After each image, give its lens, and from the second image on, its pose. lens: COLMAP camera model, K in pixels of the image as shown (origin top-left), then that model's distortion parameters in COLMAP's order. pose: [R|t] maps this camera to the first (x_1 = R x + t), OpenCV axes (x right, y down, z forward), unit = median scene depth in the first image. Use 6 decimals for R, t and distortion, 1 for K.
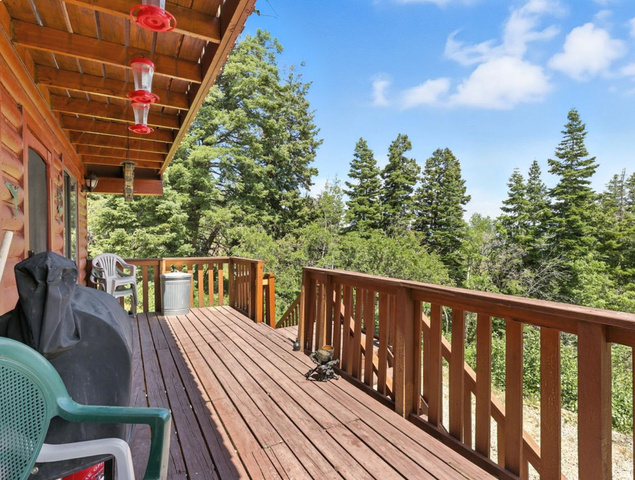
lens RADIAL K [[341.2, 0, 315.9], [0, 341.2, 239.1], [0, 0, 1]] dist [0.005126, 0.000817]
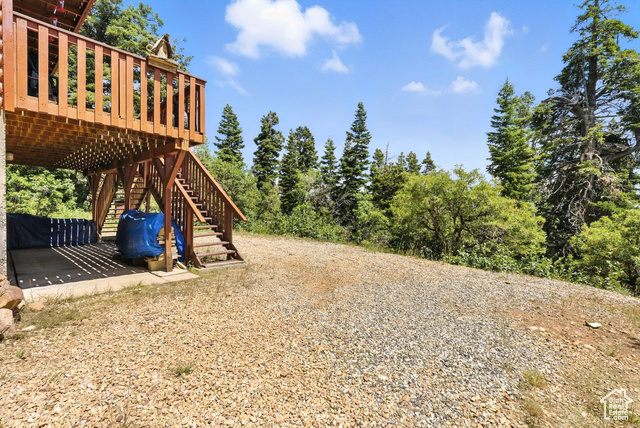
lens RADIAL K [[297.8, 0, 319.9], [0, 297.8, 214.8], [0, 0, 1]] dist [0.000648, -0.000033]
pose [[0.942357, 0.010536, 0.334443, 0.085813], [-0.015876, 0.999786, 0.013237, 0.111927], [-0.334232, -0.017783, 0.942323, -0.217522]]
